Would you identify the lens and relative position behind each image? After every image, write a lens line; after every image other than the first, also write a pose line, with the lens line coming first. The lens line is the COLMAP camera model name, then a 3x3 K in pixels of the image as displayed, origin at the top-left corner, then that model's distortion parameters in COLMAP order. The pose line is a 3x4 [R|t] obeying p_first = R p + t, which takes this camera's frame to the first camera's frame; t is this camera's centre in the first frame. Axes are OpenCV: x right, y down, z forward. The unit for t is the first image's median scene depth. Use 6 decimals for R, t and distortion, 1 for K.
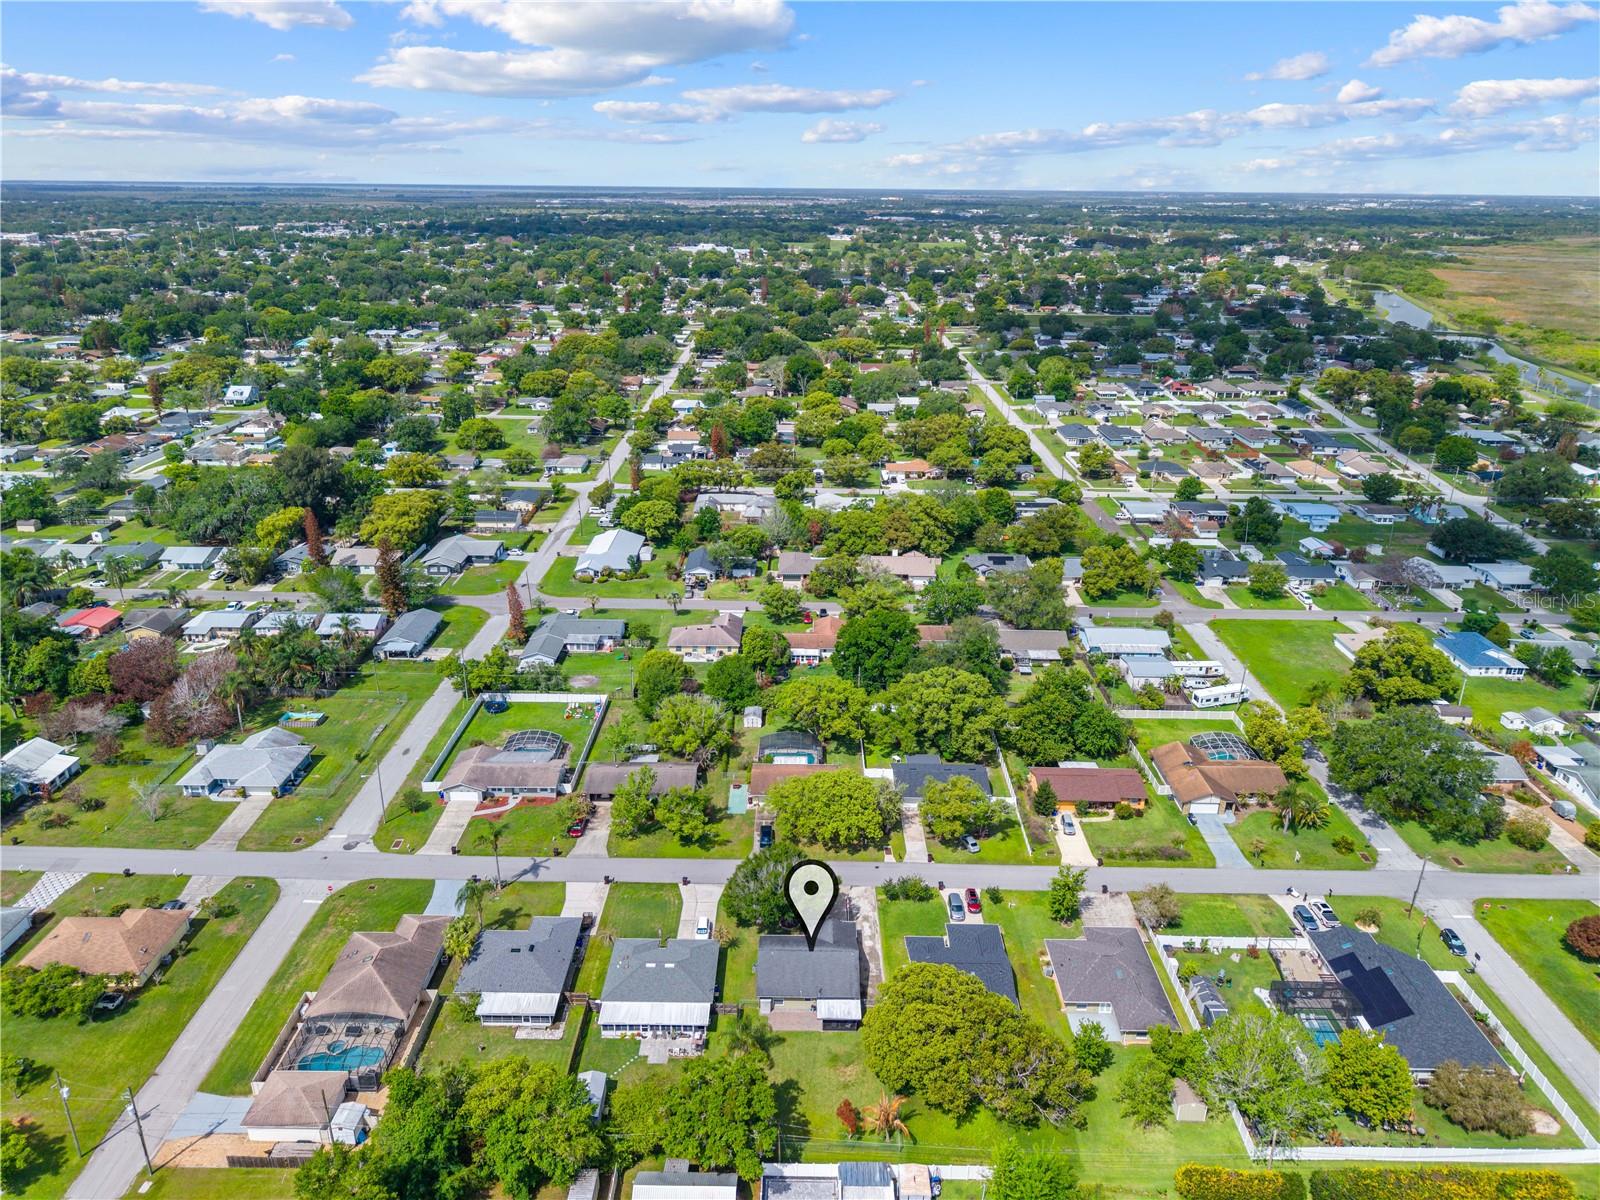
lens RADIAL K [[1078.0, 0, 800.0], [0, 1078.0, 600.0], [0, 0, 1]] dist [0.065664, -0.103295]
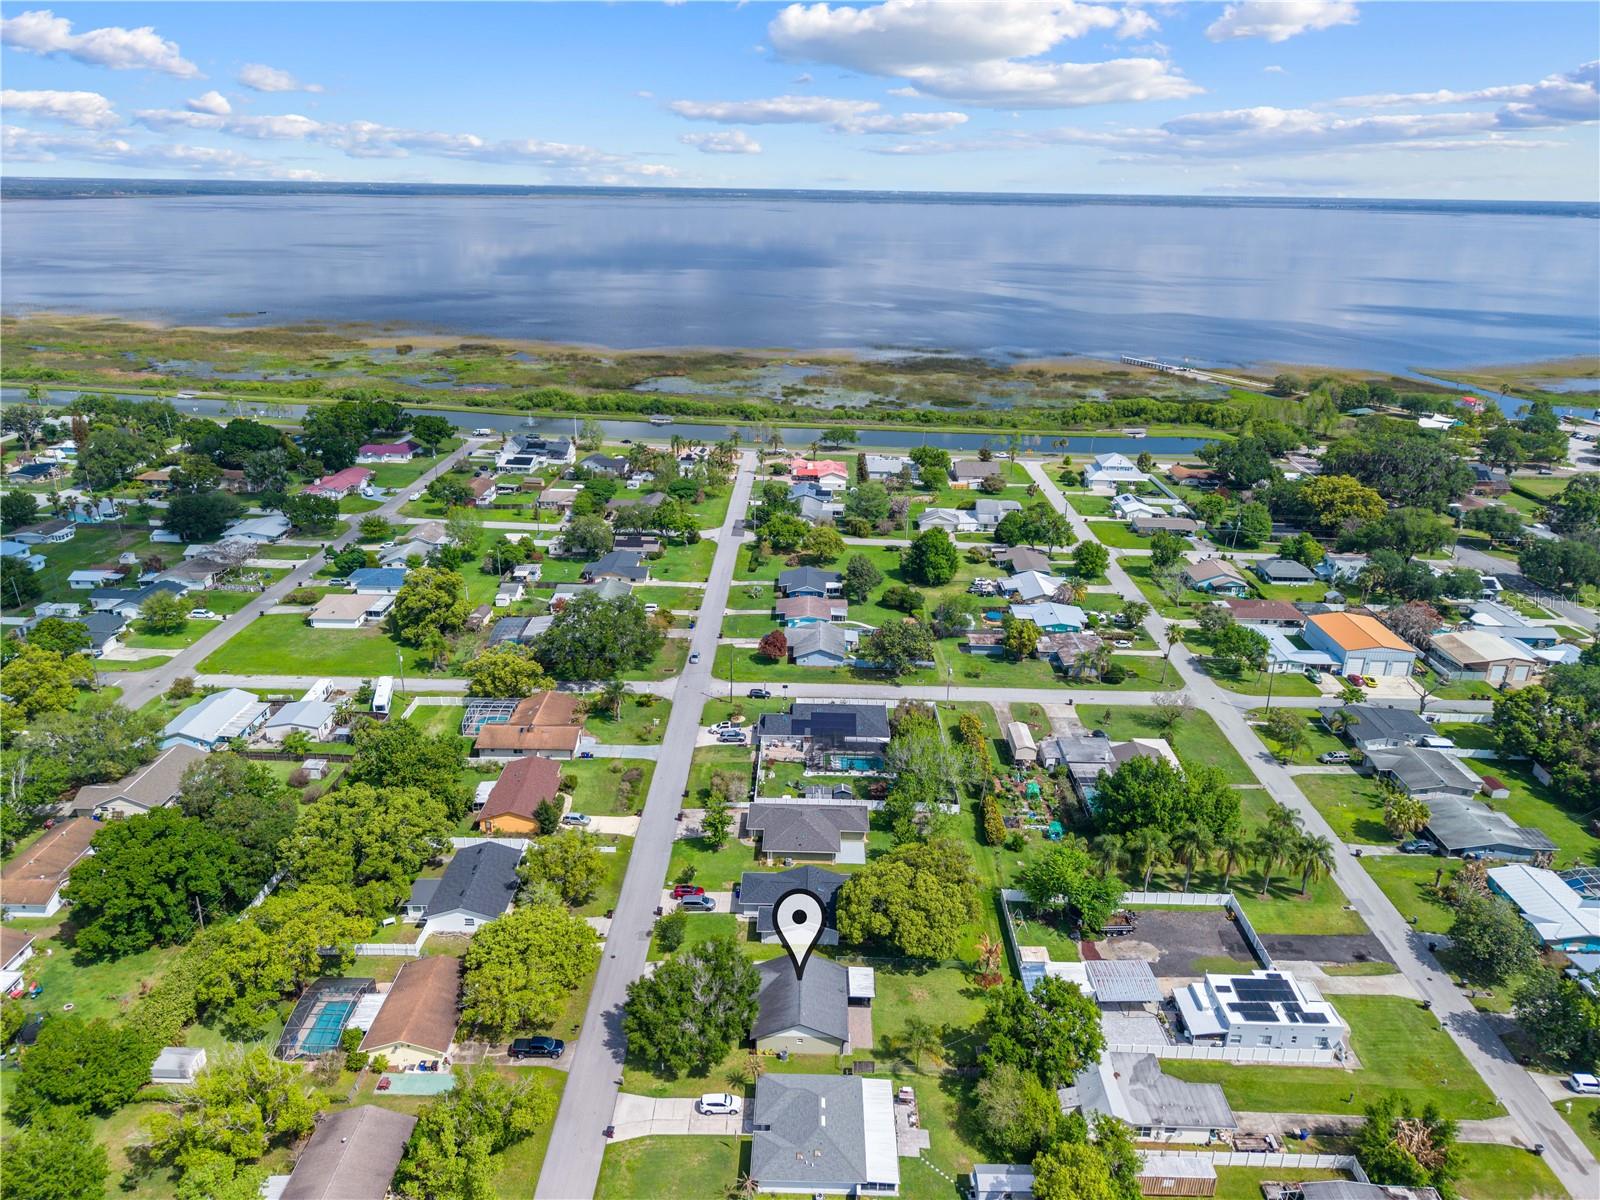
lens RADIAL K [[1042.6, 0, 800.0], [0, 1042.6, 600.0], [0, 0, 1]] dist [0.053716, -0.041470]
pose [[0.003933, -0.378188, 0.925720, -0.626384], [0.342293, 0.870316, 0.354099, -0.266402], [-0.939585, 0.315475, 0.132874, 0.655624]]
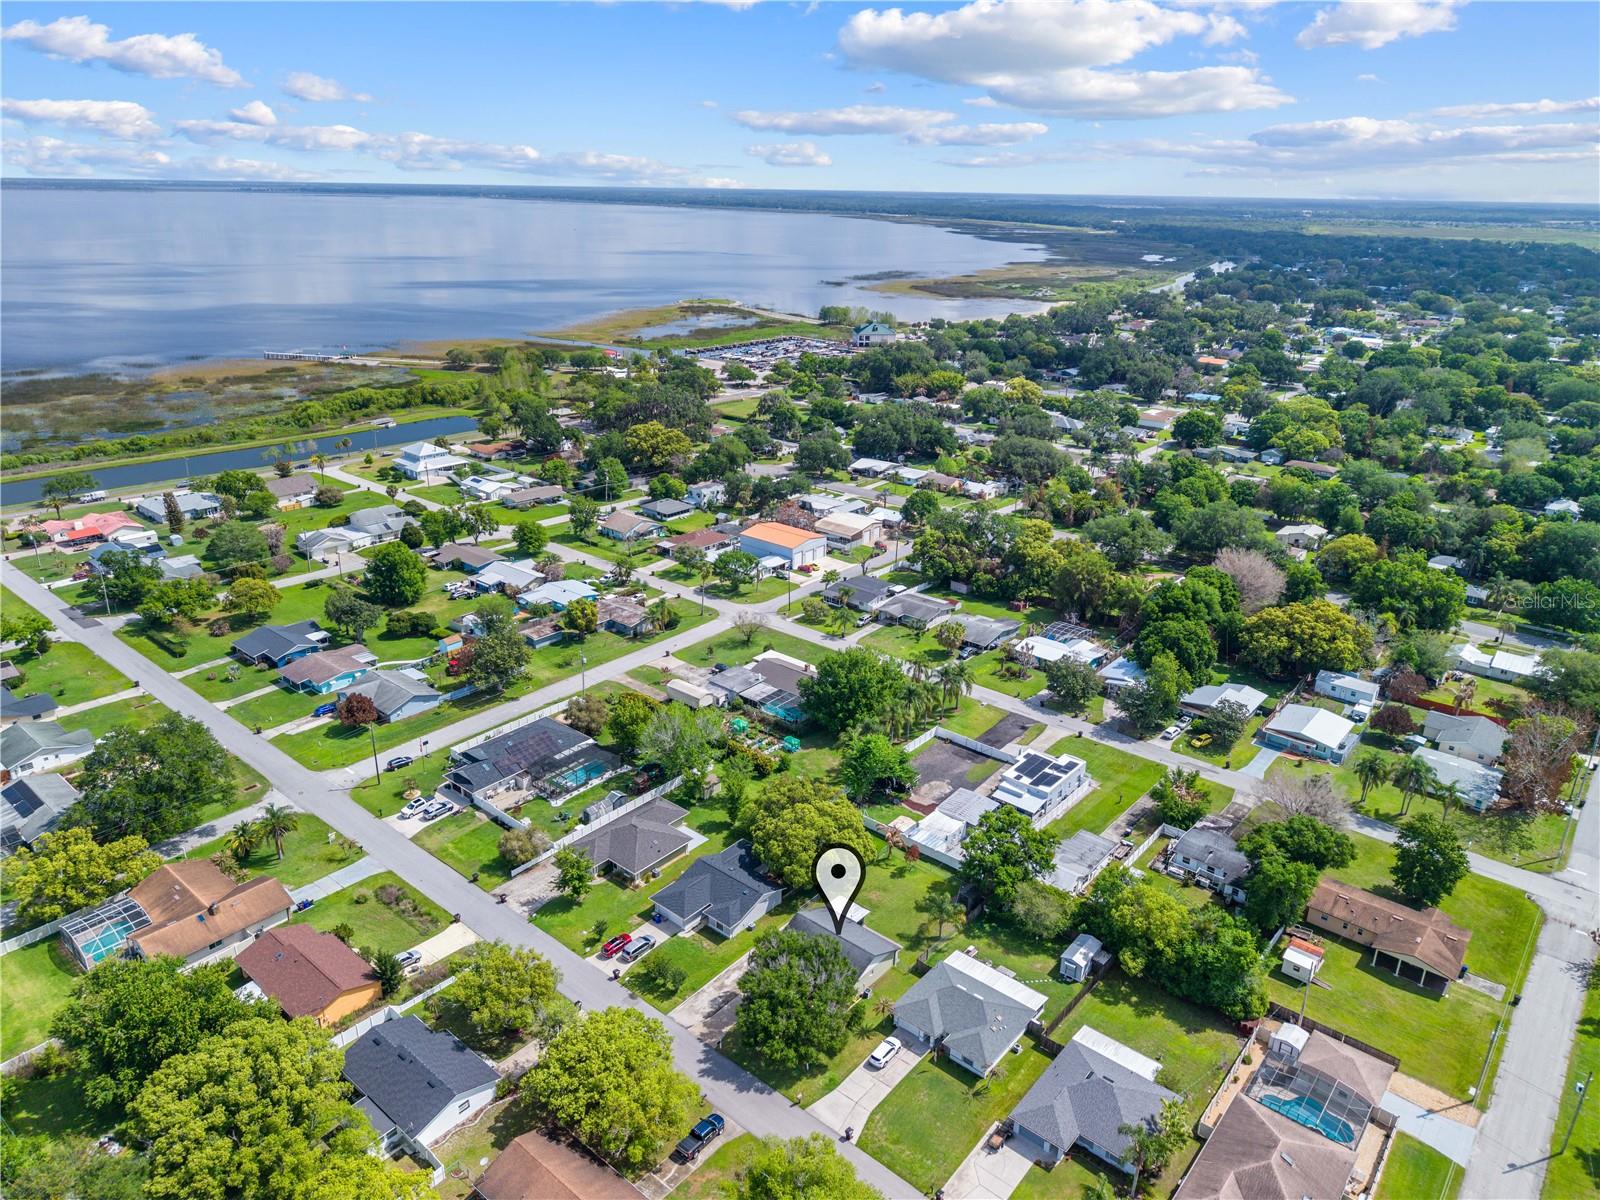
lens RADIAL K [[1078.0, 0, 800.0], [0, 1078.0, 600.0], [0, 0, 1]] dist [0.065664, -0.103295]
pose [[-0.770828, -0.250331, 0.585797, -0.409497], [0.202993, 0.775103, 0.598339, -0.450095], [-0.603836, 0.580129, -0.546655, 1.190229]]
